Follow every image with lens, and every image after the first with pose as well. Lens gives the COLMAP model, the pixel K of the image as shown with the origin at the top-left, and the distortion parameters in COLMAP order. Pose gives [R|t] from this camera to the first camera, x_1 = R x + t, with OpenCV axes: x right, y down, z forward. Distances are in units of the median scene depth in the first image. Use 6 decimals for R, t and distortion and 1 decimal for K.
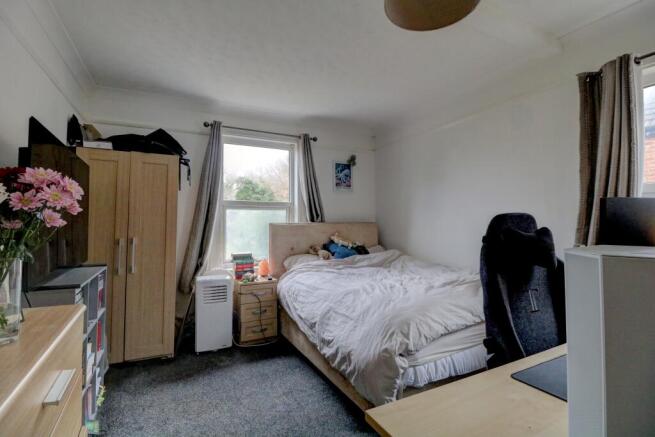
lens RADIAL K [[302.3, 0, 327.1], [0, 302.3, 217.1], [0, 0, 1]] dist [-0.000498, -0.000058]
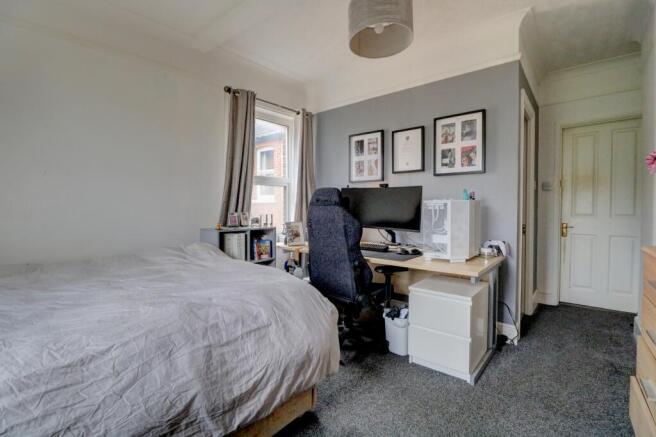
lens RADIAL K [[302.7, 0, 327.3], [0, 302.7, 215.6], [0, 0, 1]] dist [-0.000498, -0.000058]
pose [[-0.400343, -0.019178, 0.916165, -0.637475], [-0.020506, 0.999718, 0.011967, 0.086733], [-0.916136, -0.013996, -0.400624, 1.243339]]
